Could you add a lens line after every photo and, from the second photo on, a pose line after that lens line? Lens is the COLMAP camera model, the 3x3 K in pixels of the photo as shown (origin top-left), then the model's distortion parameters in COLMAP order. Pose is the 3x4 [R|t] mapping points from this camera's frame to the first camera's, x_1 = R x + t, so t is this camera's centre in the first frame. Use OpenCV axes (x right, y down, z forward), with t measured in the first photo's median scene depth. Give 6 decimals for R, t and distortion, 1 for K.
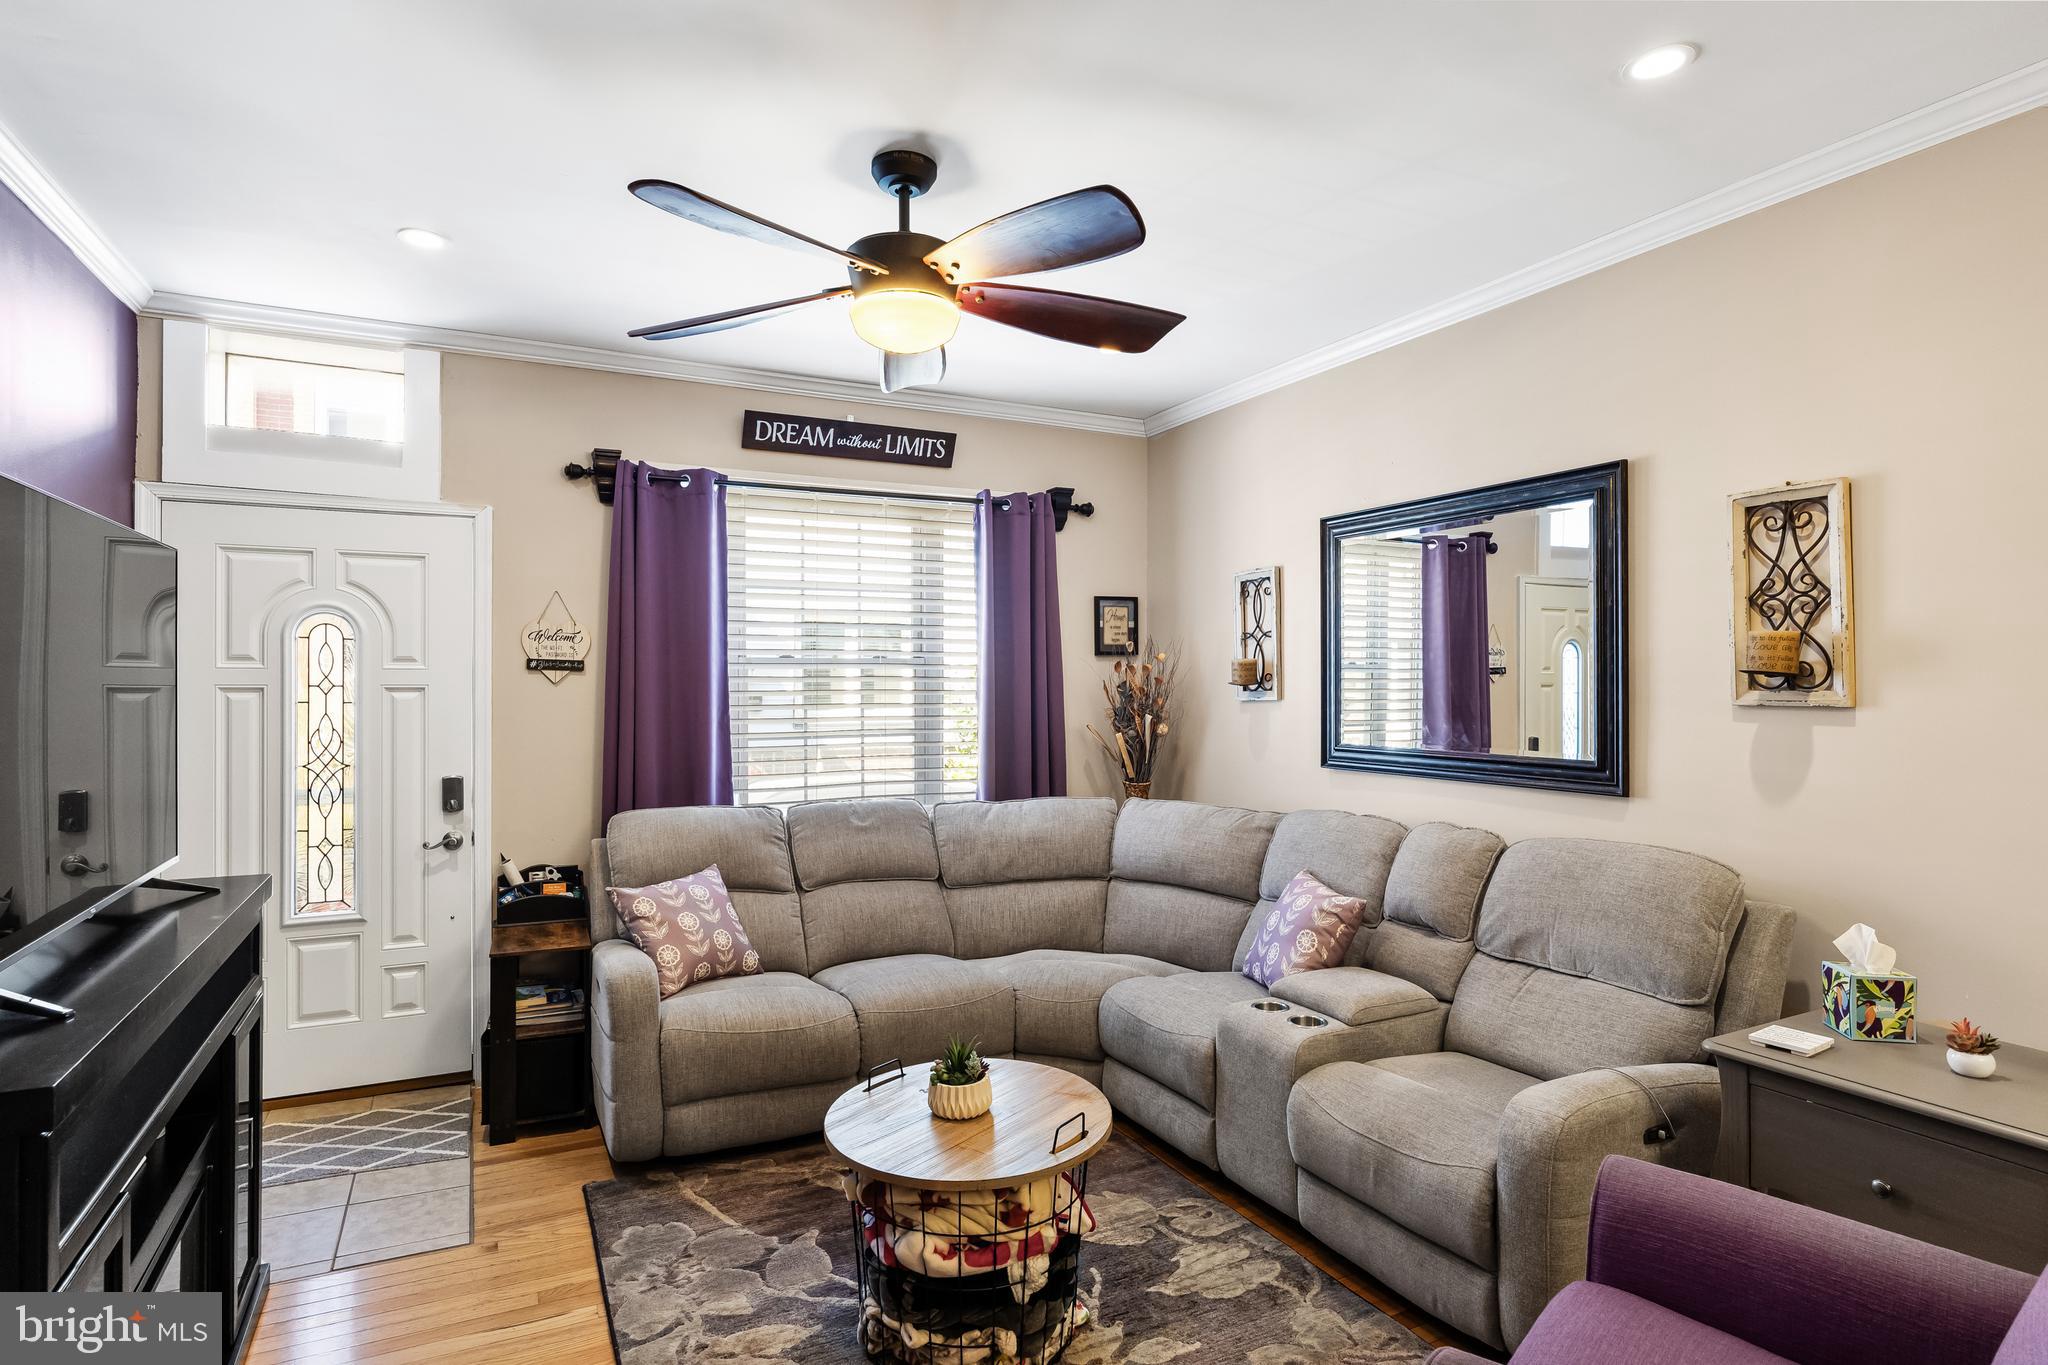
lens RADIAL K [[1082.1, 0, 1024.0], [0, 1082.1, 682.5], [0, 0, 1]] dist [-0.007362, -0.000568]
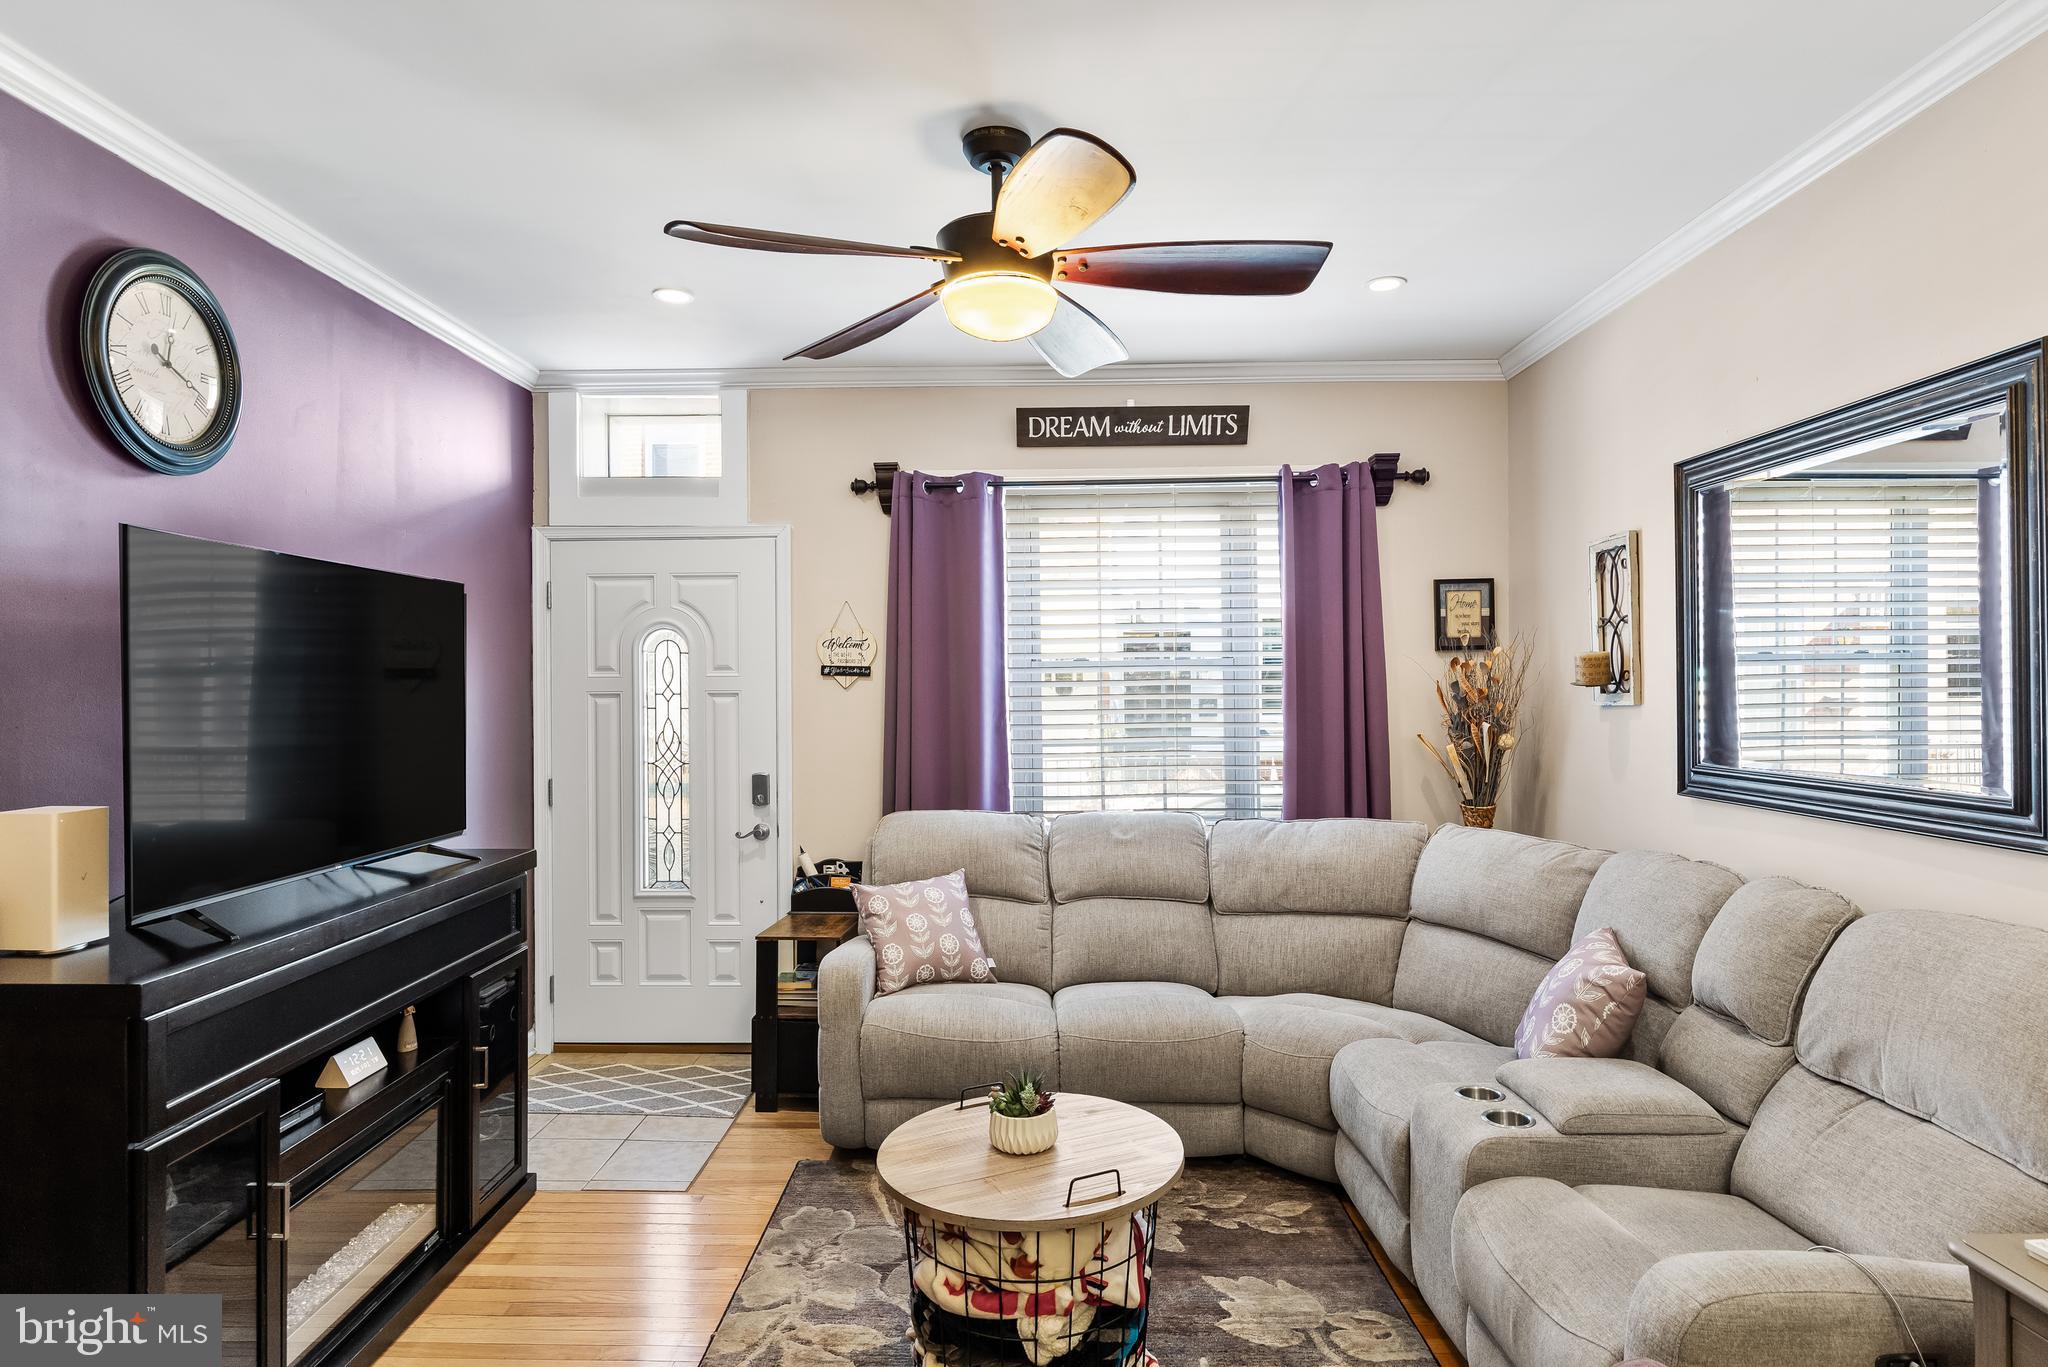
lens RADIAL K [[1169.7, 0, 996.9], [0, 1169.7, 686.1], [0, 0, 1]] dist [0.000723, -0.001401]
pose [[0.880809, -0.006463, -0.473427, 0.269149], [0.007307, 0.999973, -0.000057, -0.000366], [0.473415, -0.003409, 0.880833, 0.067608]]
